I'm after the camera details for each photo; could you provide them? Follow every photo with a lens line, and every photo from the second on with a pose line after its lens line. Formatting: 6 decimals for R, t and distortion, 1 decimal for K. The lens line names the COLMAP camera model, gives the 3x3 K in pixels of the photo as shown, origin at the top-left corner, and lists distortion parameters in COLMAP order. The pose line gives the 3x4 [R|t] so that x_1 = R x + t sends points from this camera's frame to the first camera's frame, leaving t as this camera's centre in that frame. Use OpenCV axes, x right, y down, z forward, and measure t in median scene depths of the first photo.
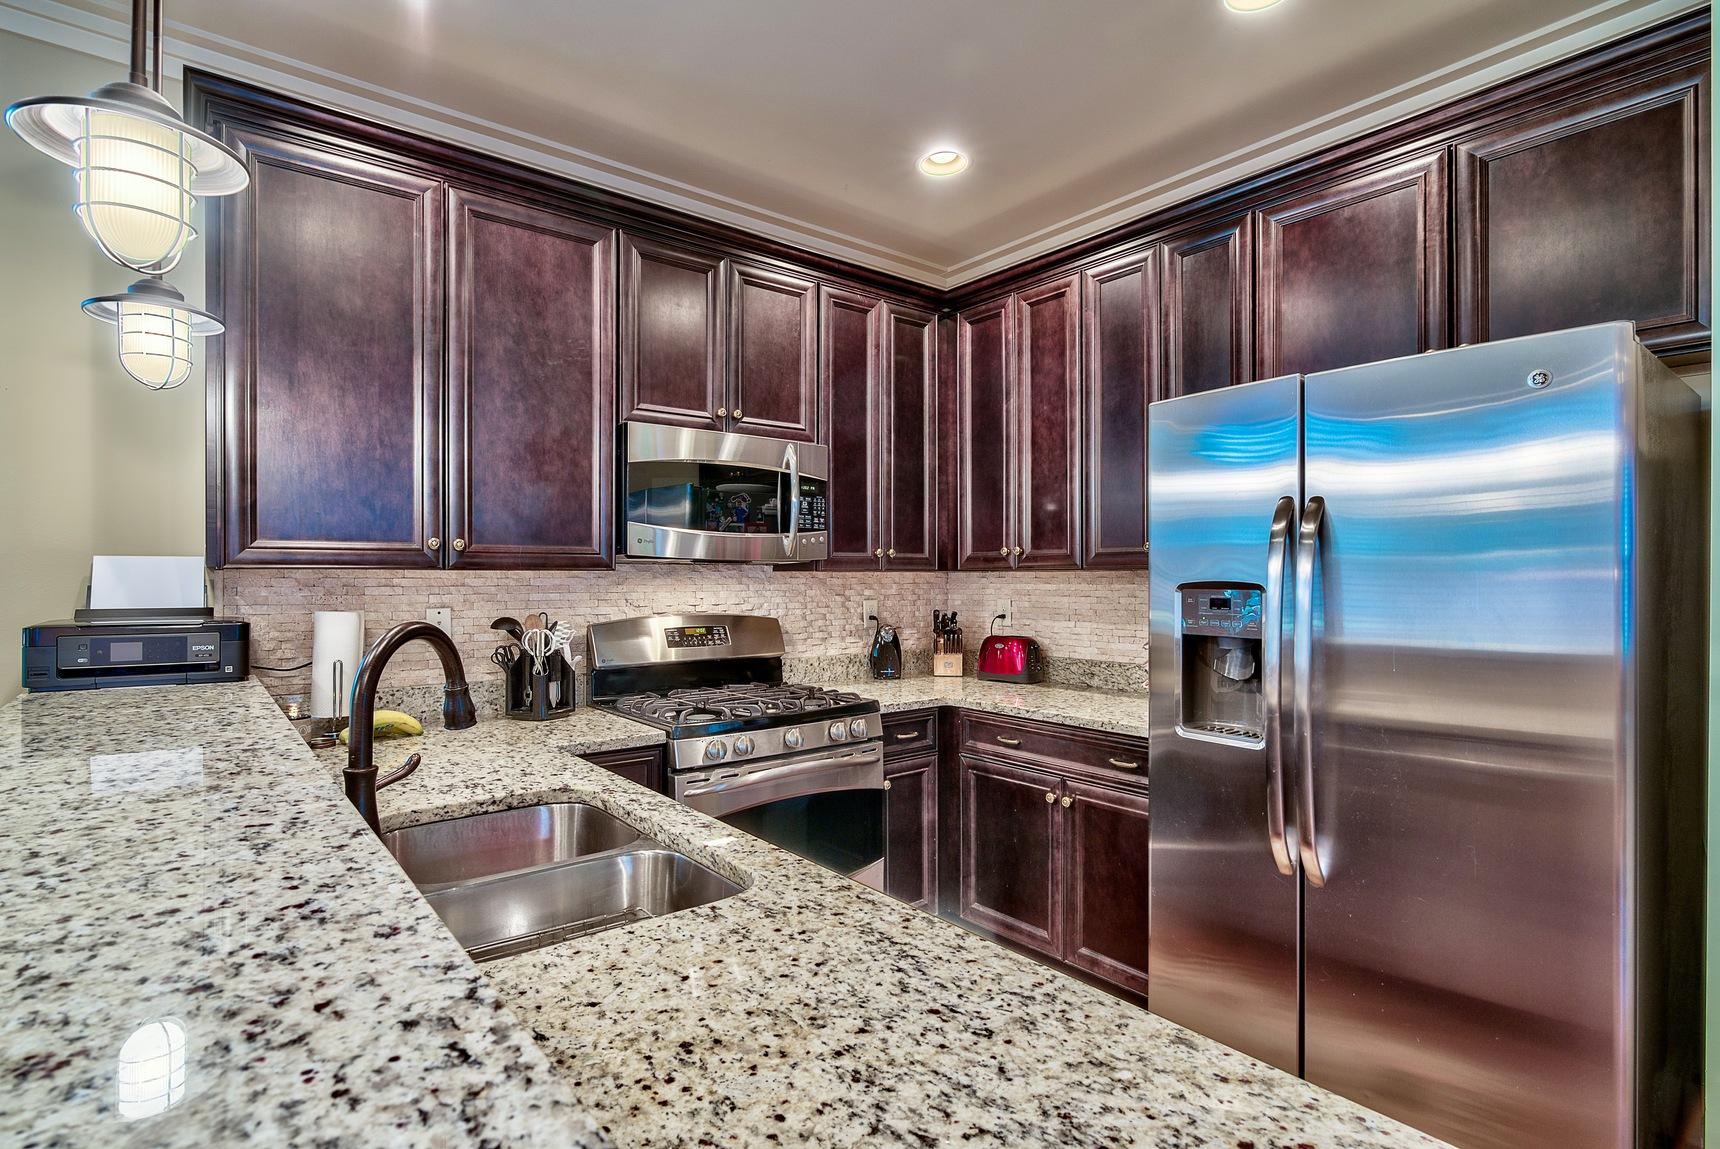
lens RADIAL K [[843.7, 0, 871.8], [0, 843.7, 589.1], [0, 0, 1]] dist [-0.008136, 0.001967]
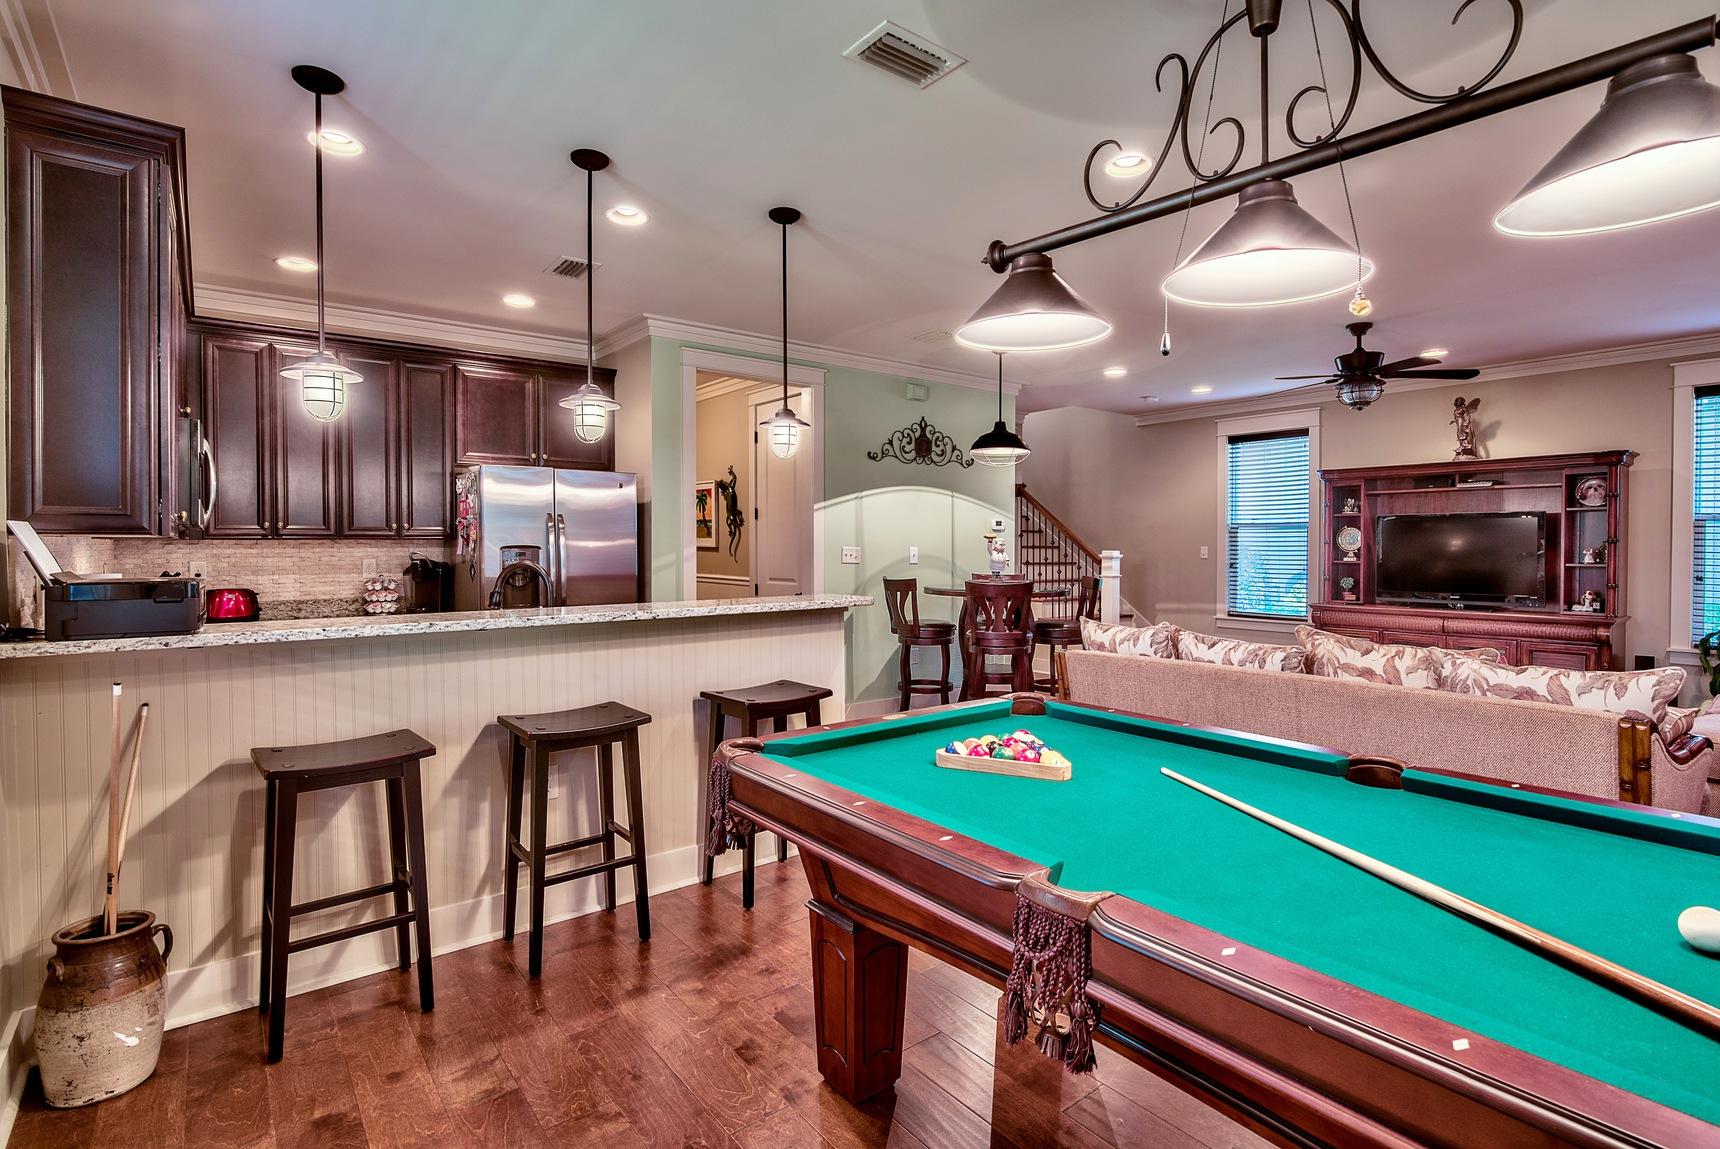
lens RADIAL K [[843.7, 0, 830.6], [0, 843.7, 560.8], [0, 0, 1]] dist [-0.008136, 0.001967]
pose [[0.020403, -0.019089, 0.999610, -1.547840], [0.012209, 0.999748, 0.018843, 0.000054], [-0.999717, 0.011820, 0.020631, 0.051022]]
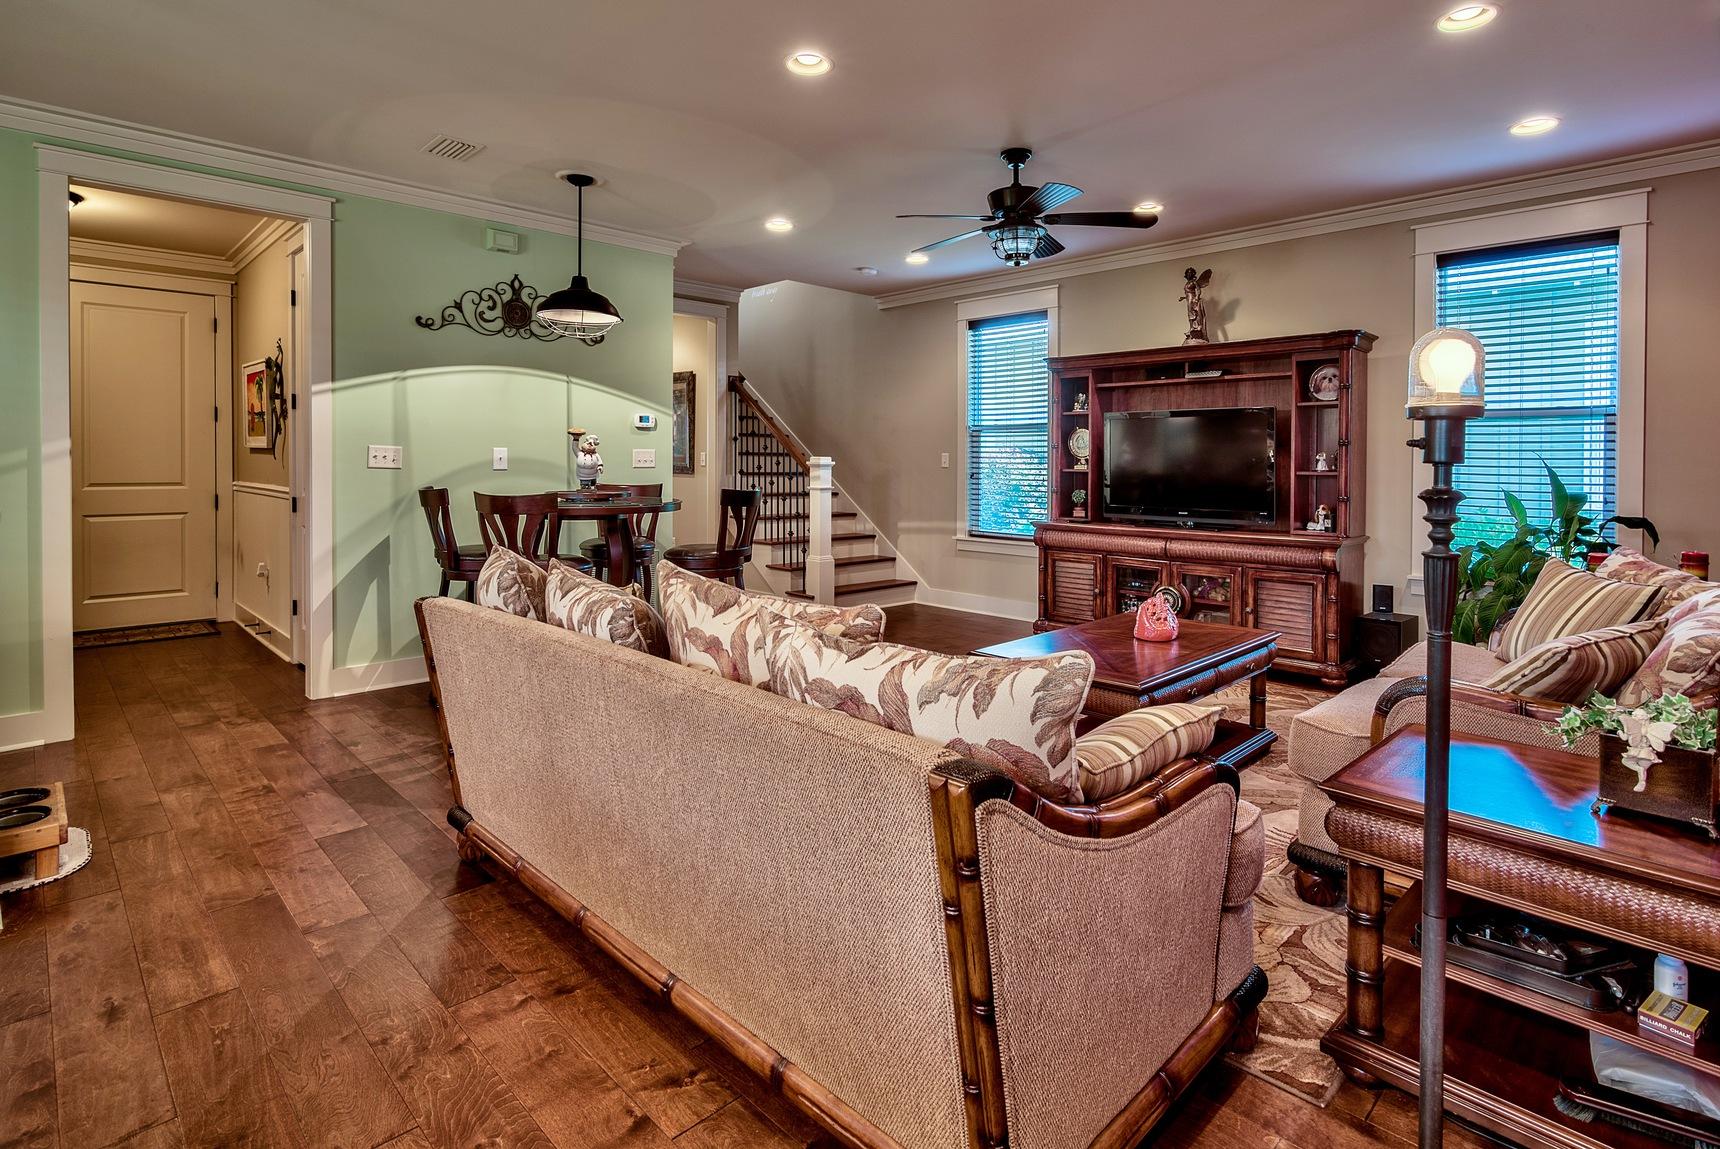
lens RADIAL K [[843.7, 0, 881.2], [0, 843.7, 483.4], [0, 0, 1]] dist [-0.008136, 0.001967]
pose [[-0.095448, -0.024456, 0.995134, -0.966978], [0.007115, 0.999656, 0.025250, 0.049208], [-0.995409, 0.009490, -0.095242, -0.839070]]
